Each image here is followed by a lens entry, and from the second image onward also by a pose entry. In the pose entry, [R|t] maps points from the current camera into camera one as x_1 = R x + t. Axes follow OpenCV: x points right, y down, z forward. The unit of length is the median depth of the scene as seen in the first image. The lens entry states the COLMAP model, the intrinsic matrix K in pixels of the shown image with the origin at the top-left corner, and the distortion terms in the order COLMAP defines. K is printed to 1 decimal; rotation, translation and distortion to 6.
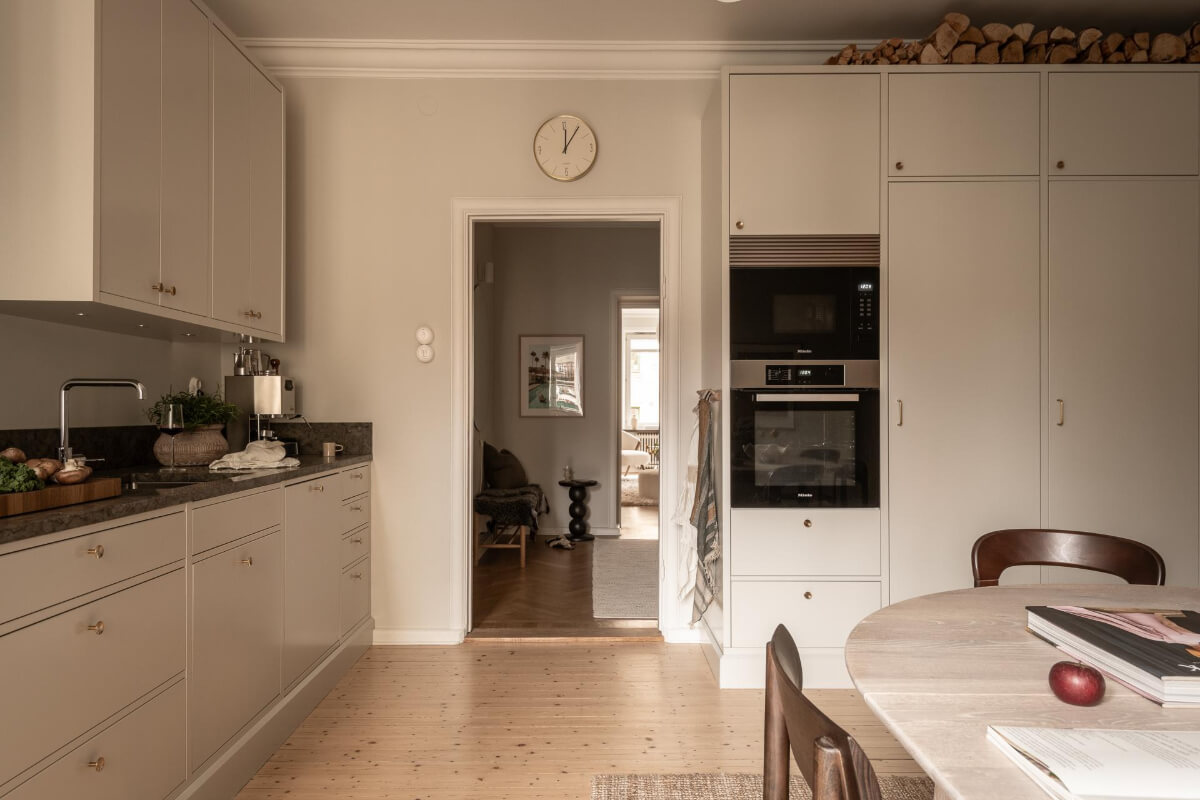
lens RADIAL K [[824.9, 0, 594.2], [0, 824.9, 413.3], [0, 0, 1]] dist [0.005228, 0.001695]
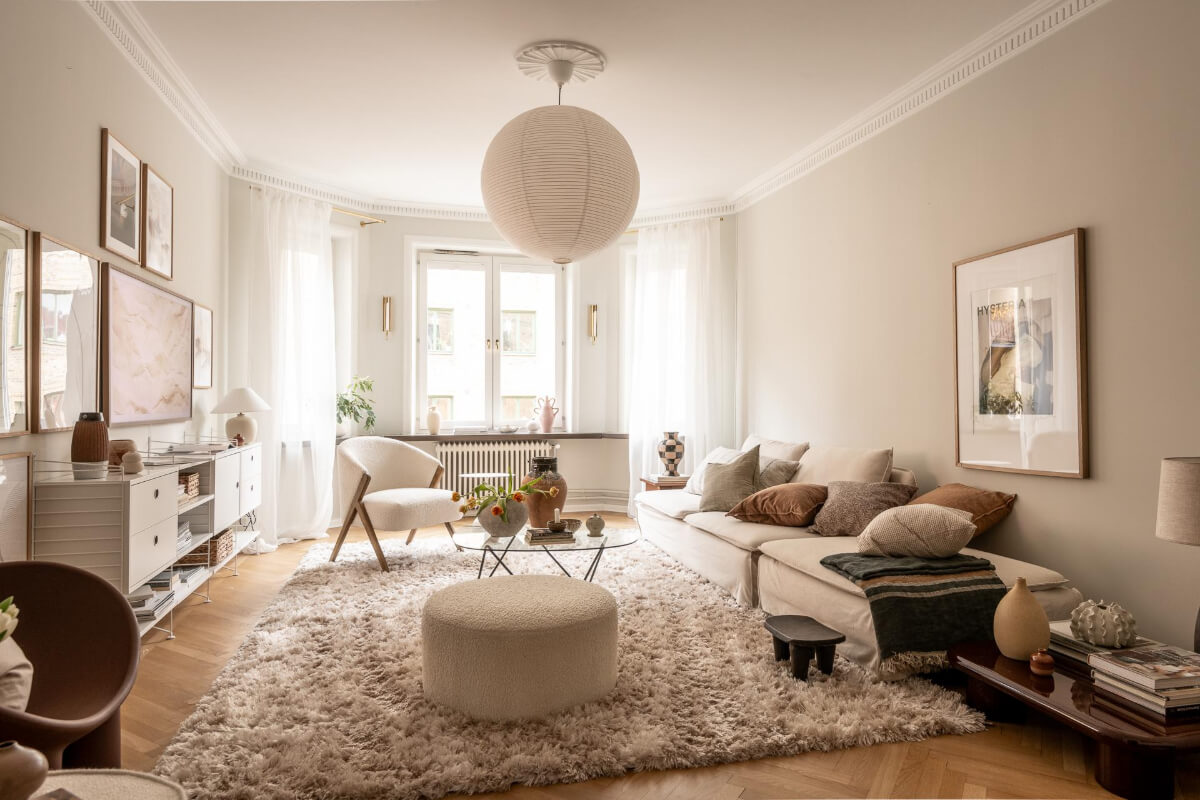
lens RADIAL K [[740.6, 0, 603.1], [0, 740.6, 394.0], [0, 0, 1]] dist [0.019325, -0.004472]
pose [[0.968385, 0.000421, 0.249460, 0.141265], [0.002988, 0.999907, -0.013285, 0.000900], [-0.249442, 0.013610, 0.968294, 2.060447]]
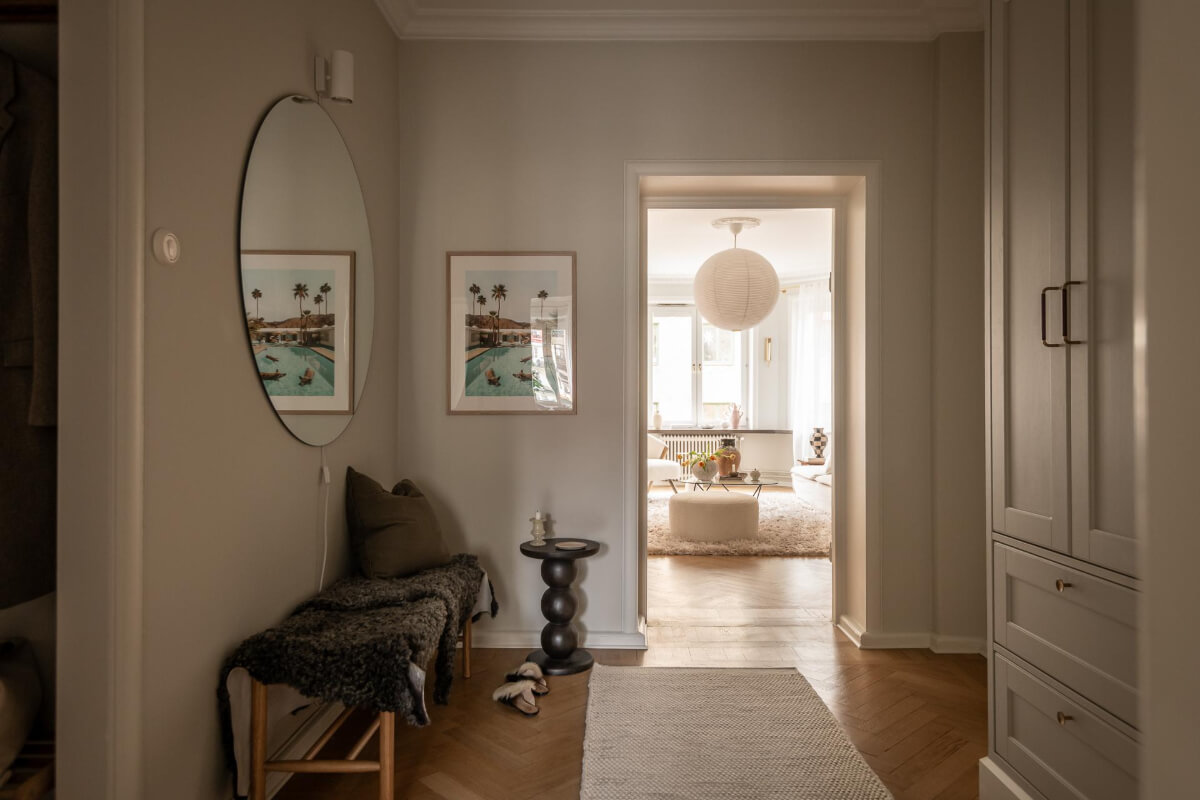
lens RADIAL K [[779.9, 0, 595.5], [0, 779.9, 402.3], [0, 0, 1]] dist [0.009335, -0.000039]
pose [[0.999812, -0.001281, -0.019368, 0.020768], [0.001069, 0.999940, -0.010940, 0.006909], [0.019380, 0.010917, 0.999753, 1.073773]]
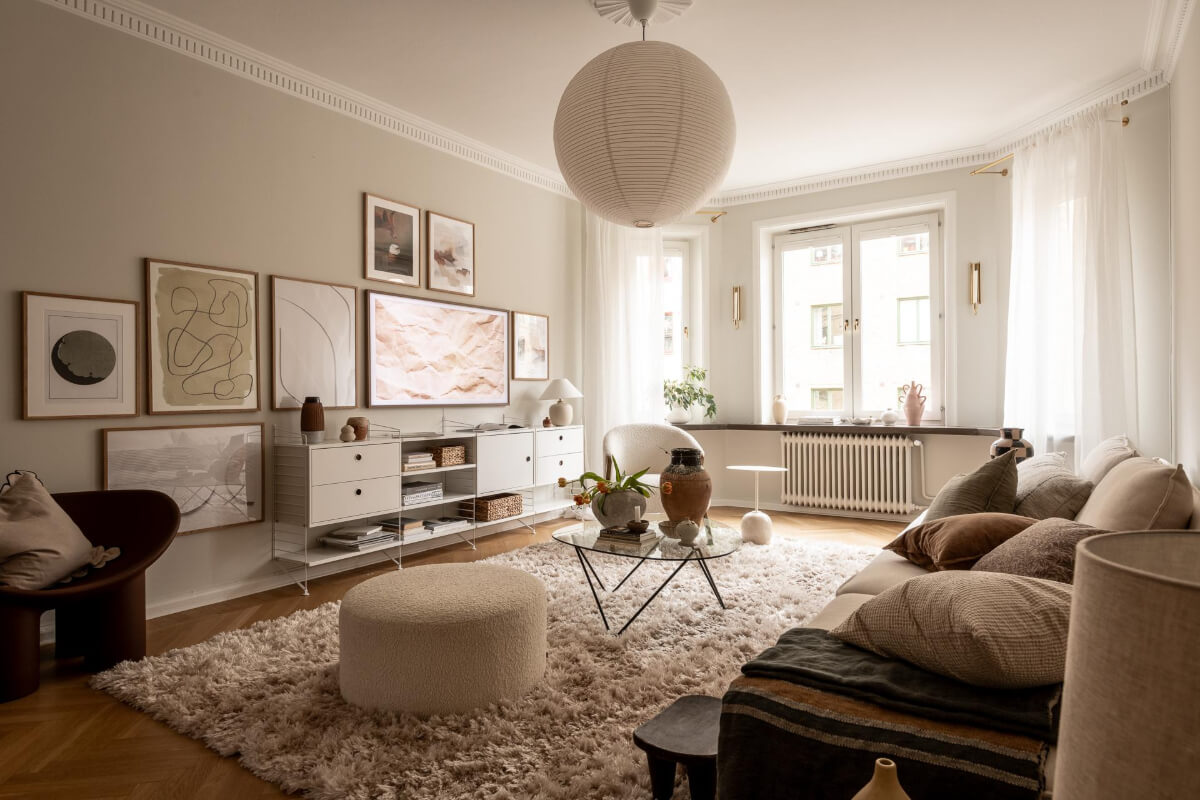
lens RADIAL K [[695.6, 0, 604.1], [0, 695.6, 391.9], [0, 0, 1]] dist [0.020314, -0.006032]
pose [[0.826621, -0.010313, -0.562664, 0.770761], [0.005025, 0.999927, -0.010945, 0.015046], [0.562736, 0.006220, 0.826613, 2.339564]]
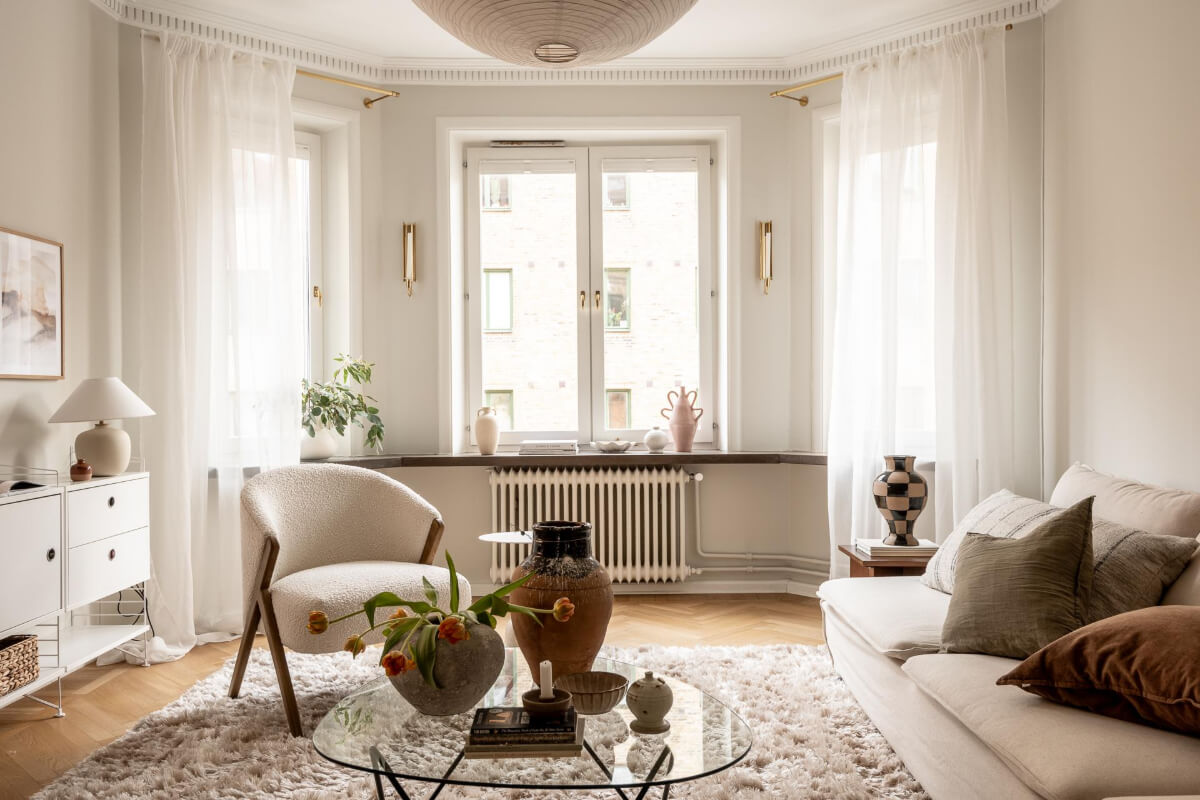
lens RADIAL K [[979.7, 0, 608.7], [0, 979.7, 399.3], [0, 0, 1]] dist [0.029680, -0.041939]
pose [[0.999950, -0.010013, -0.000468, 0.369029], [0.010012, 0.999949, -0.001568, -0.000858], [0.000484, 0.001564, 0.999999, 2.512451]]
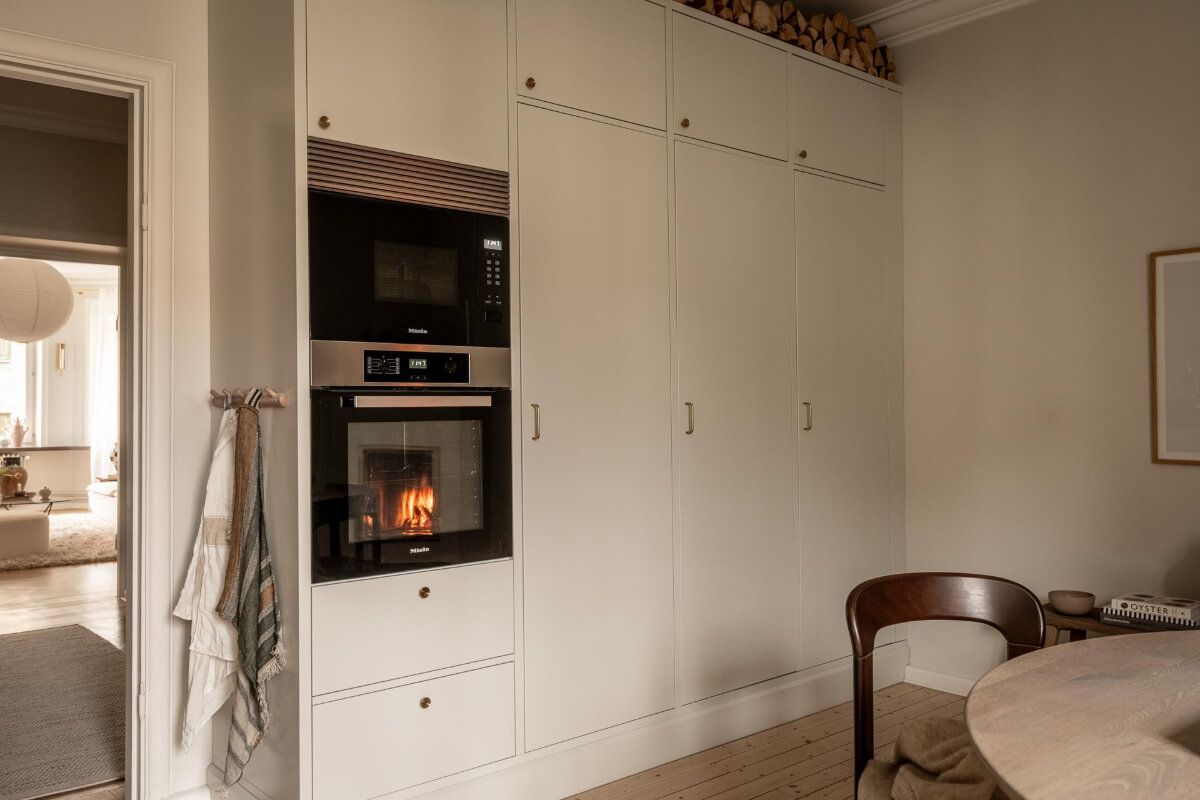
lens RADIAL K [[979.7, 0, 633.2], [0, 979.7, 391.8], [0, 0, 1]] dist [0.029680, -0.041939]
pose [[0.749026, 0.003195, 0.662533, -0.132860], [0.014184, 0.999682, -0.020857, -0.007701], [-0.662389, 0.025020, 0.748742, 0.292142]]
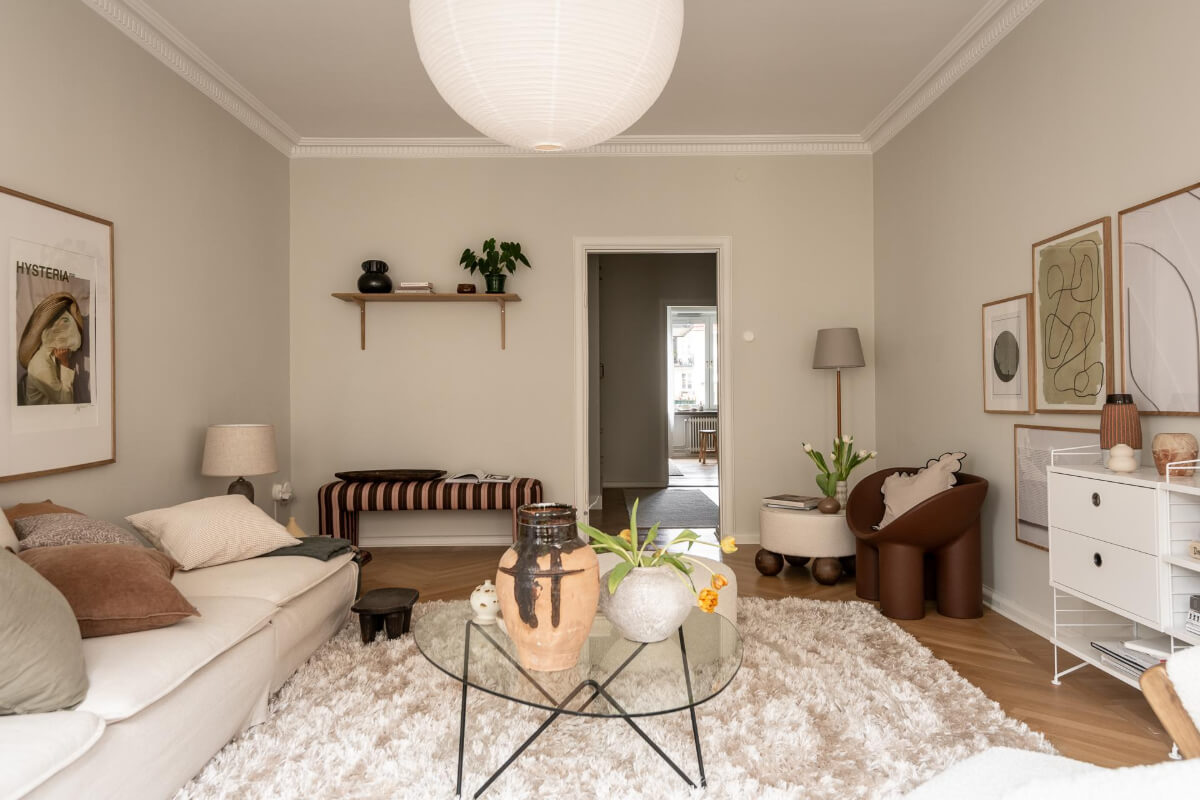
lens RADIAL K [[695.6, 0, 599.0], [0, 695.6, 399.9], [0, 0, 1]] dist [0.020314, -0.006032]
pose [[-0.999970, 0.003409, 0.007024, 0.302551], [0.003501, 0.999909, 0.013061, 0.003884], [-0.006979, 0.013085, -0.999890, 3.596593]]
